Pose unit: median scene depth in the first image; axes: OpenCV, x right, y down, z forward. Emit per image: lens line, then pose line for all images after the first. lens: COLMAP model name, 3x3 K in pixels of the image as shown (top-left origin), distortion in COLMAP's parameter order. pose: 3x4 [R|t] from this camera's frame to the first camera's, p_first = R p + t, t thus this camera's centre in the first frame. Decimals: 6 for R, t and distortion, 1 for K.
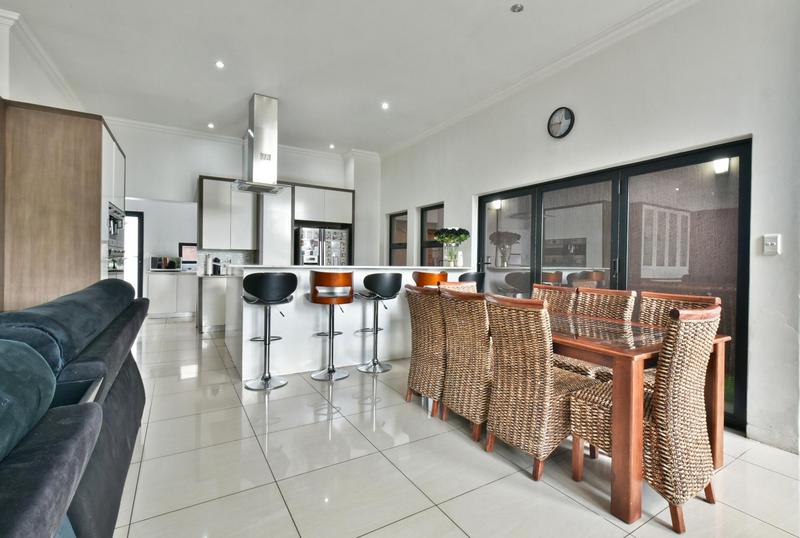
lens RADIAL K [[381.0, 0, 429.0], [0, 381.0, 265.0], [0, 0, 1]] dist [0.006500, -0.000629]
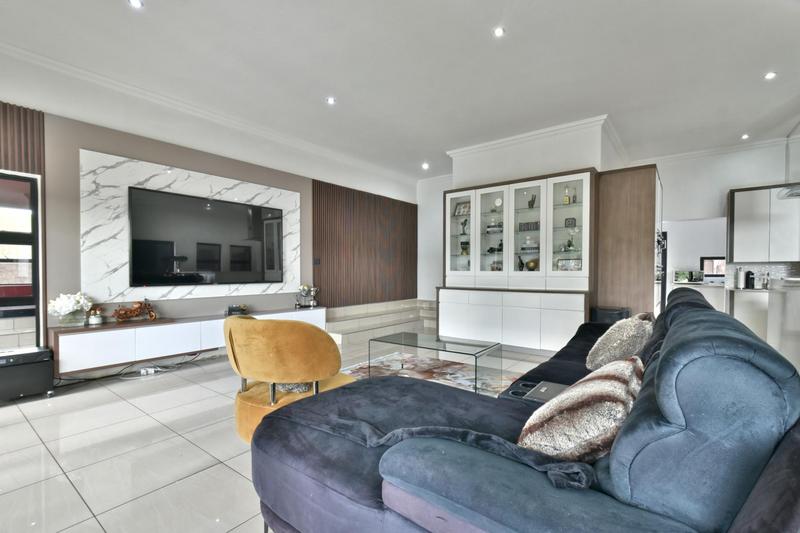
lens RADIAL K [[361.1, 0, 393.5], [0, 361.1, 274.6], [0, 0, 1]] dist [-0.005568, 0.001399]
pose [[0.320040, -0.003569, -0.947397, 0.014271], [-0.007801, 0.999949, -0.006403, 0.002973], [0.947372, 0.009440, 0.319996, -0.138983]]
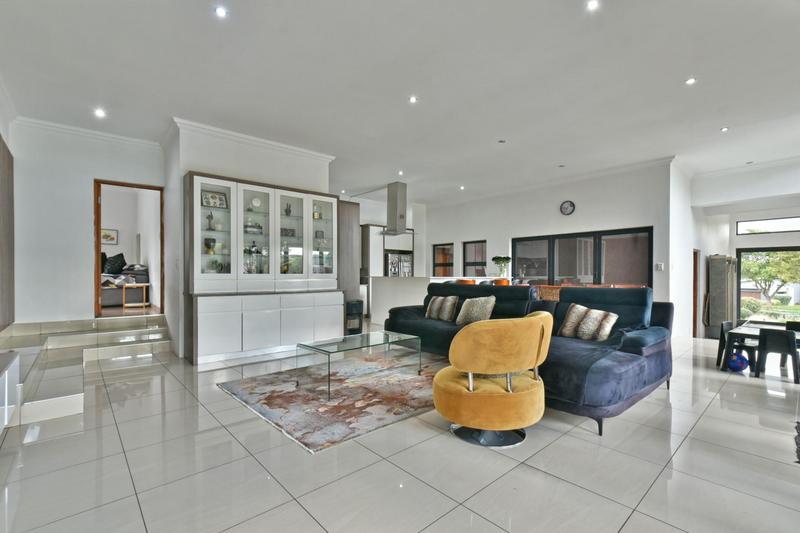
lens RADIAL K [[361.1, 0, 396.4], [0, 361.1, 281.8], [0, 0, 1]] dist [-0.005568, 0.001399]
pose [[0.989365, -0.014576, 0.144720, -0.534460], [0.012697, 0.999823, 0.013896, -0.002507], [-0.144897, -0.011910, 0.989375, -0.505651]]
